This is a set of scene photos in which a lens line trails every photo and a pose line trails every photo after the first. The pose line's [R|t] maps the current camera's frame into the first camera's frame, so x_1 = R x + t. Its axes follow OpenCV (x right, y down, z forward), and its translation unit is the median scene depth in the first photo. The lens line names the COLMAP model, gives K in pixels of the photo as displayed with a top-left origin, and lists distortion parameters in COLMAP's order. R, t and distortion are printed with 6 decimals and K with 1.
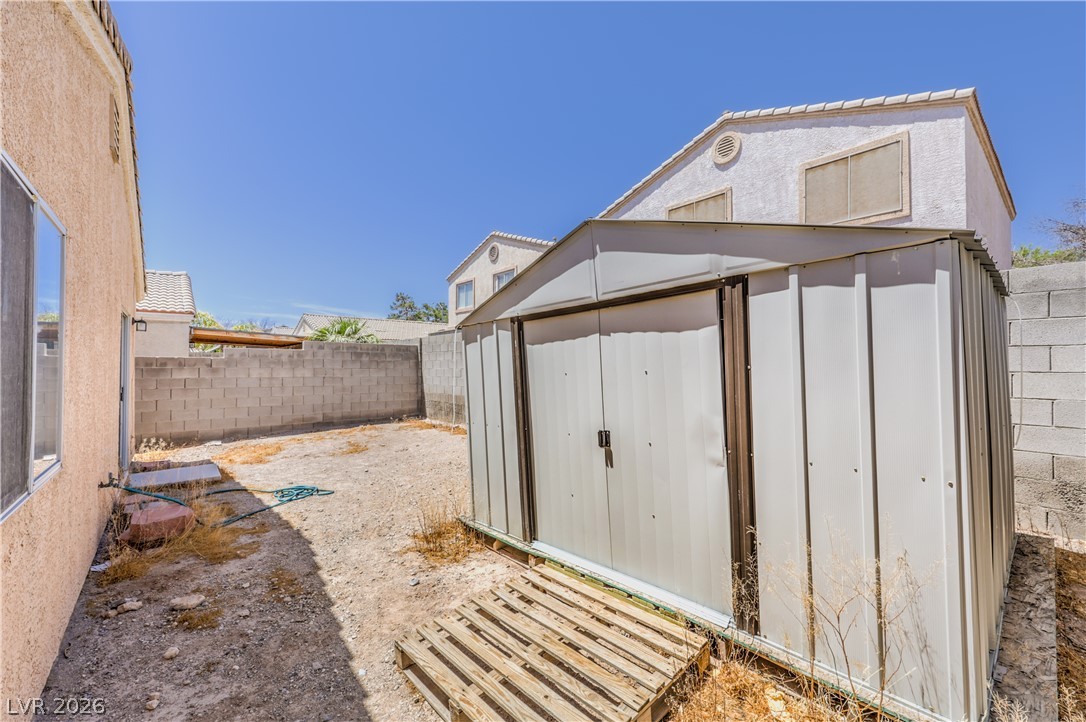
lens RADIAL K [[444.7, 0, 547.7], [0, 444.7, 367.6], [0, 0, 1]] dist [-0.001239, 0.000228]
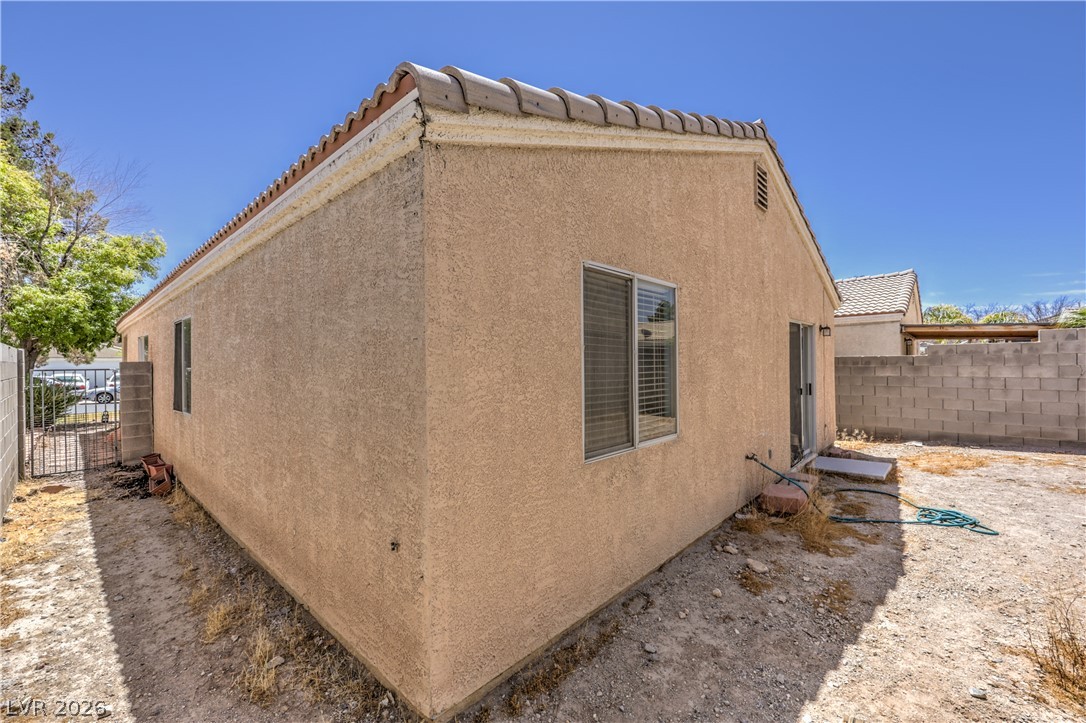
lens RADIAL K [[436.4, 0, 549.3], [0, 436.4, 365.8], [0, 0, 1]] dist [-0.001610, -0.000276]
pose [[0.128119, 0.000755, -0.991759, 0.201178], [0.007985, 0.999967, 0.001793, -0.018127], [0.991727, -0.008149, 0.128108, 0.193726]]
